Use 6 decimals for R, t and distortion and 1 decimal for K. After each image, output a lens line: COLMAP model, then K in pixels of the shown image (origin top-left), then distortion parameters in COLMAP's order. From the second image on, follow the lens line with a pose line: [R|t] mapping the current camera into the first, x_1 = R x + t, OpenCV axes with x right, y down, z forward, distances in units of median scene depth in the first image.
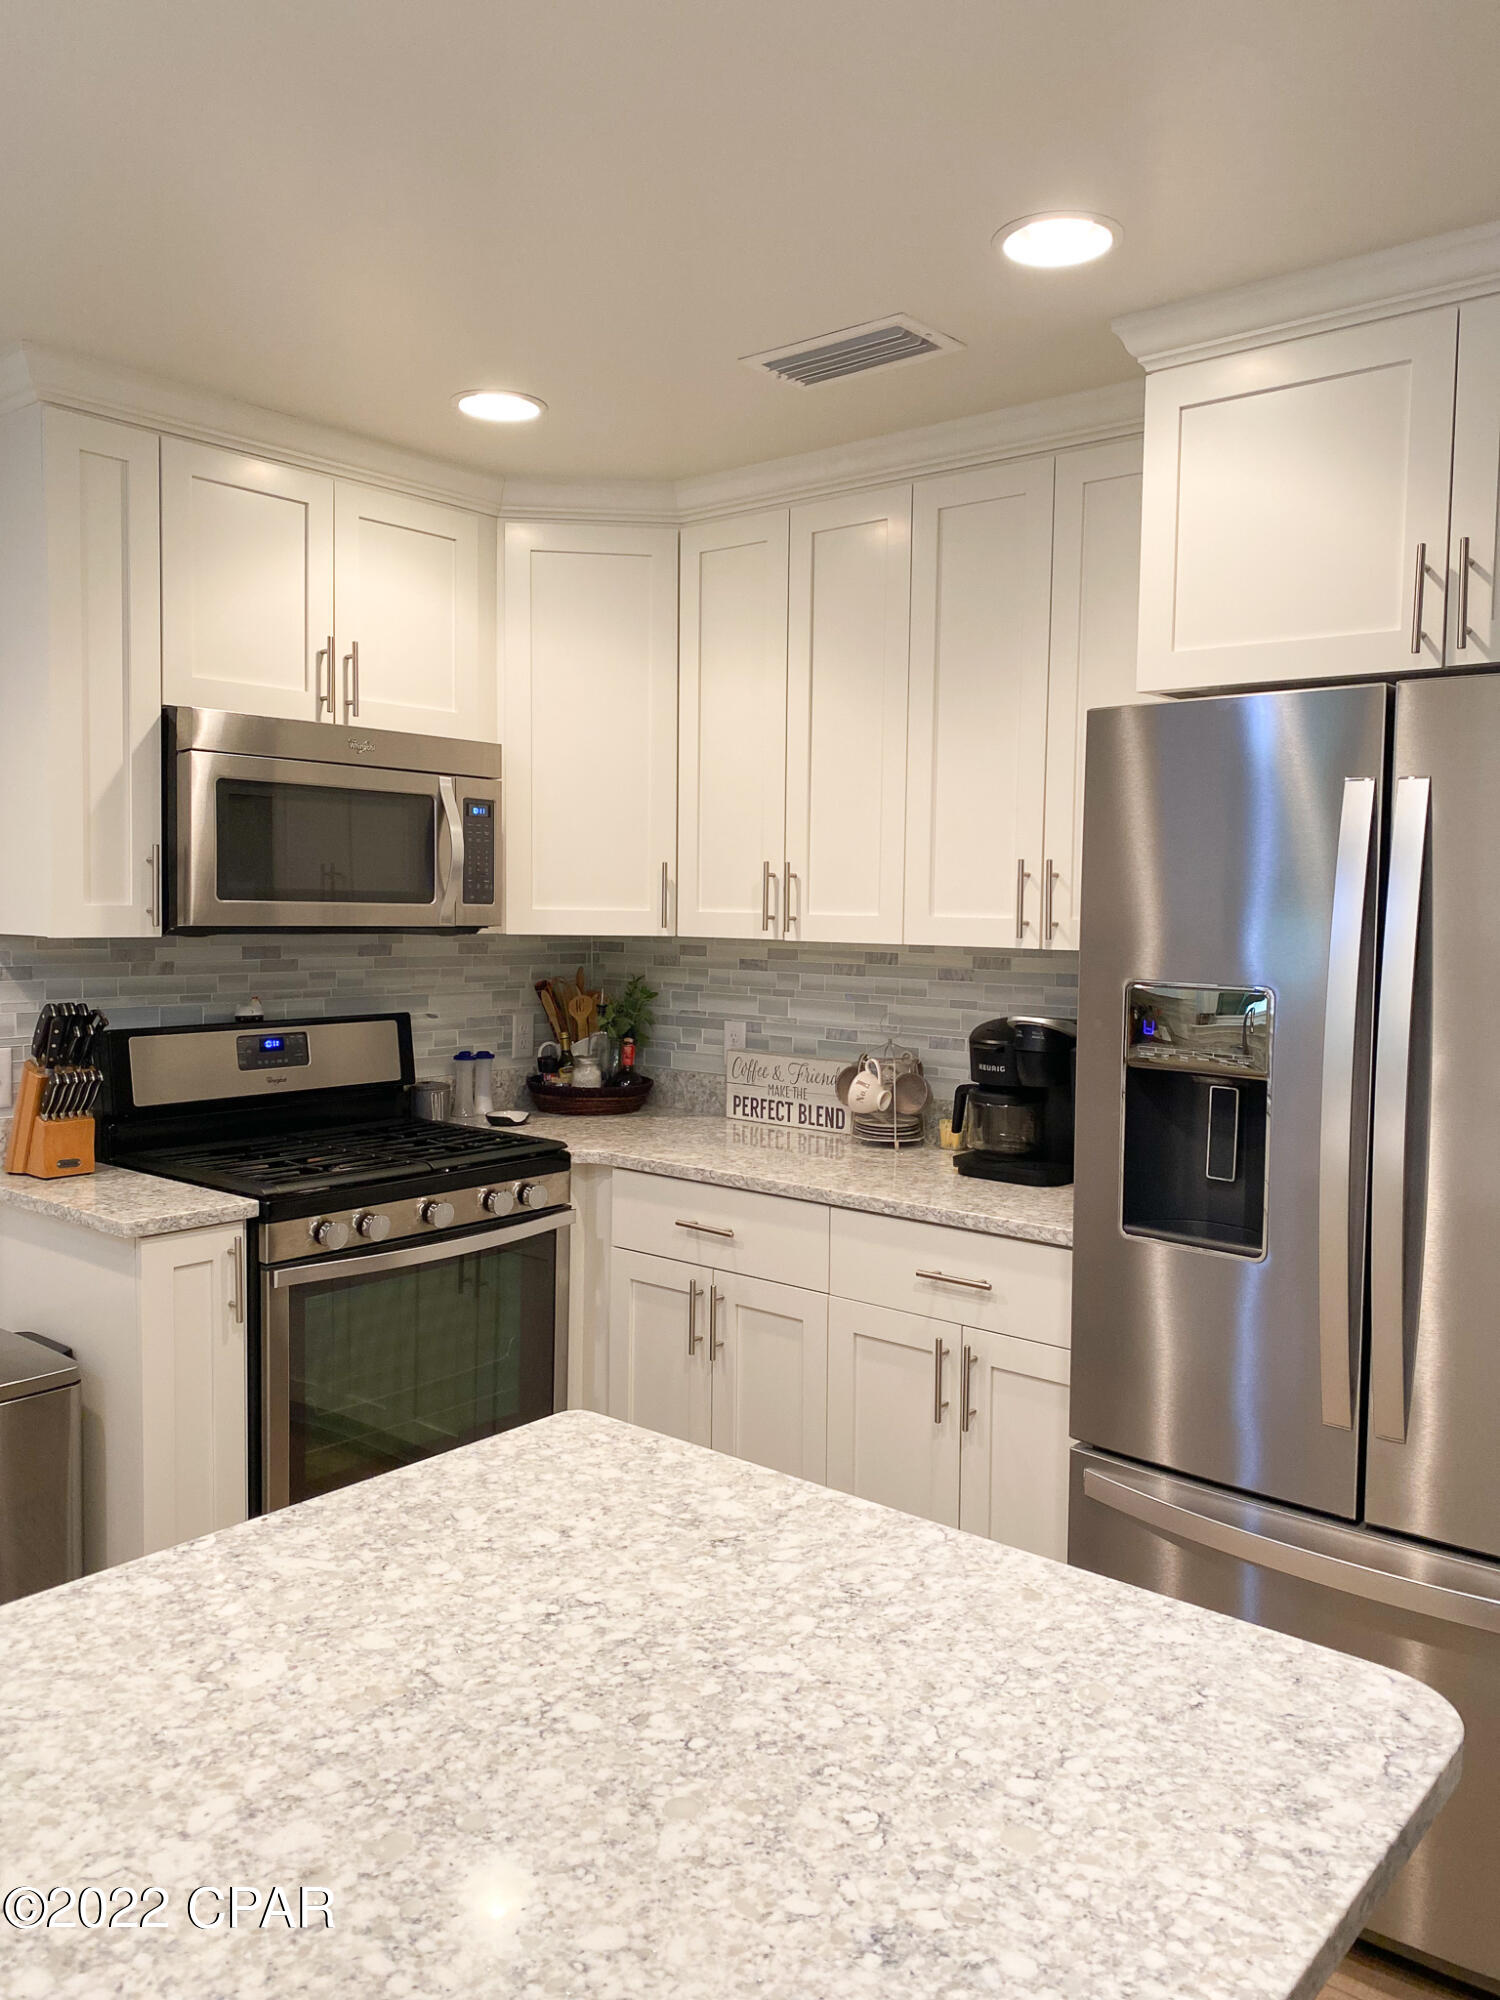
lens RADIAL K [[1529.5, 0, 750.0], [0, 1529.5, 1000.0], [0, 0, 1]] dist [0.007155, -0.002087]
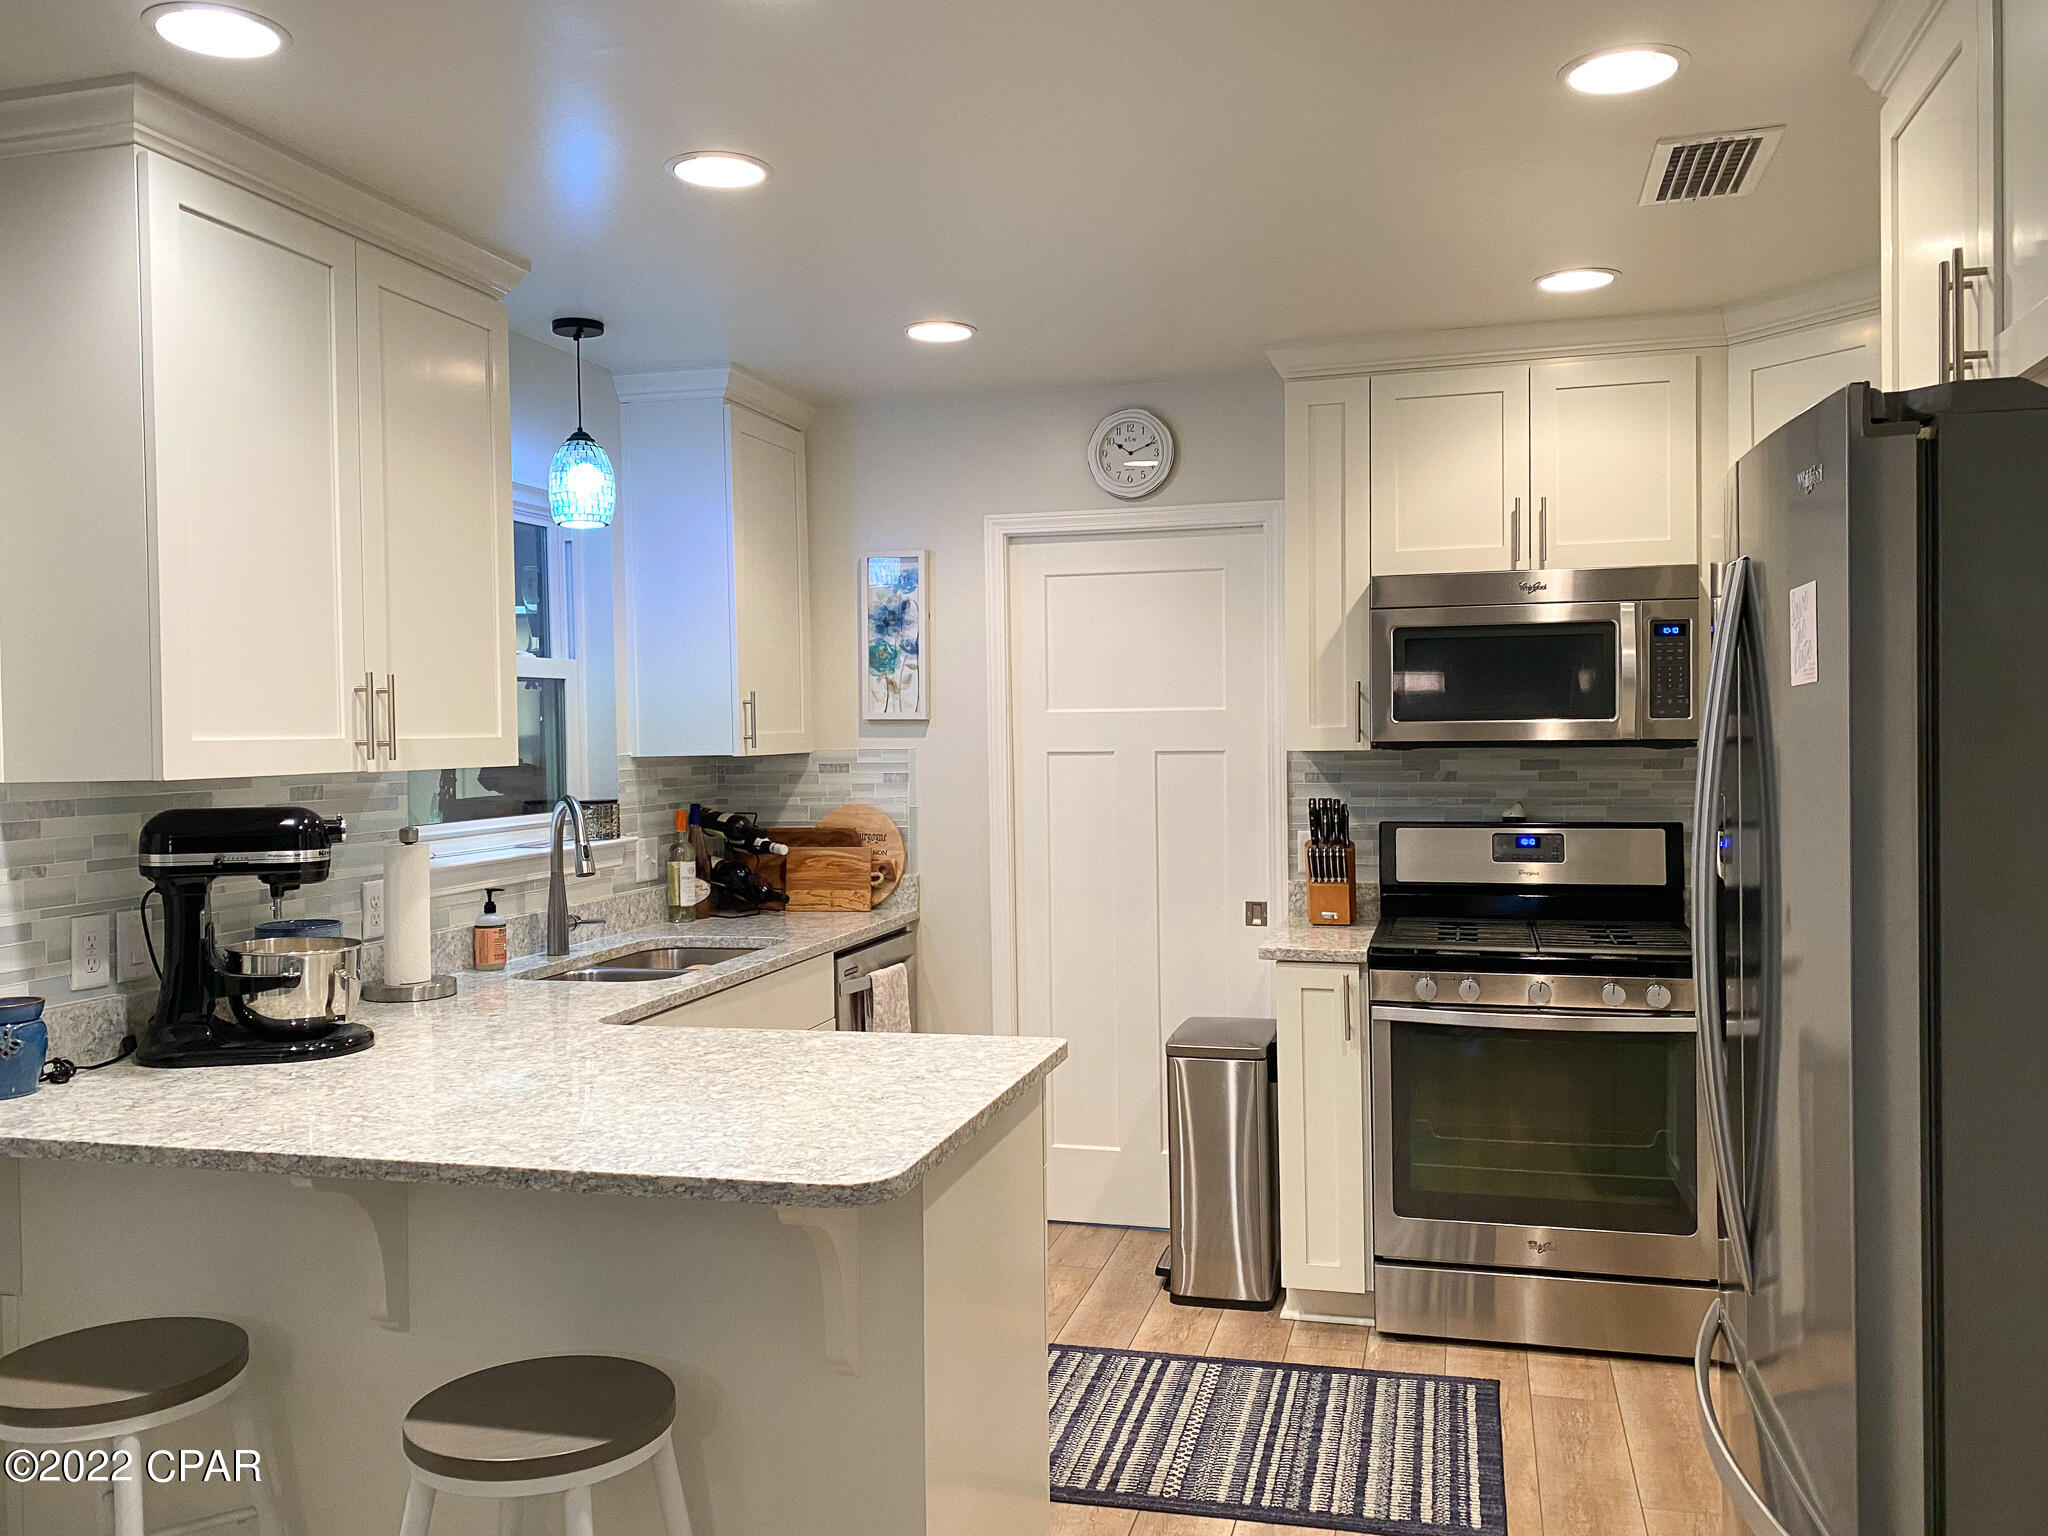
lens RADIAL K [[1614.2, 0, 1024.0], [0, 1614.2, 768.0], [0, 0, 1]] dist [0.066912, -0.001334]
pose [[0.429333, 0.004211, -0.903136, 0.715908], [-0.039403, 0.999124, -0.014073, 0.005305], [0.902286, 0.041628, 0.429123, 0.117743]]
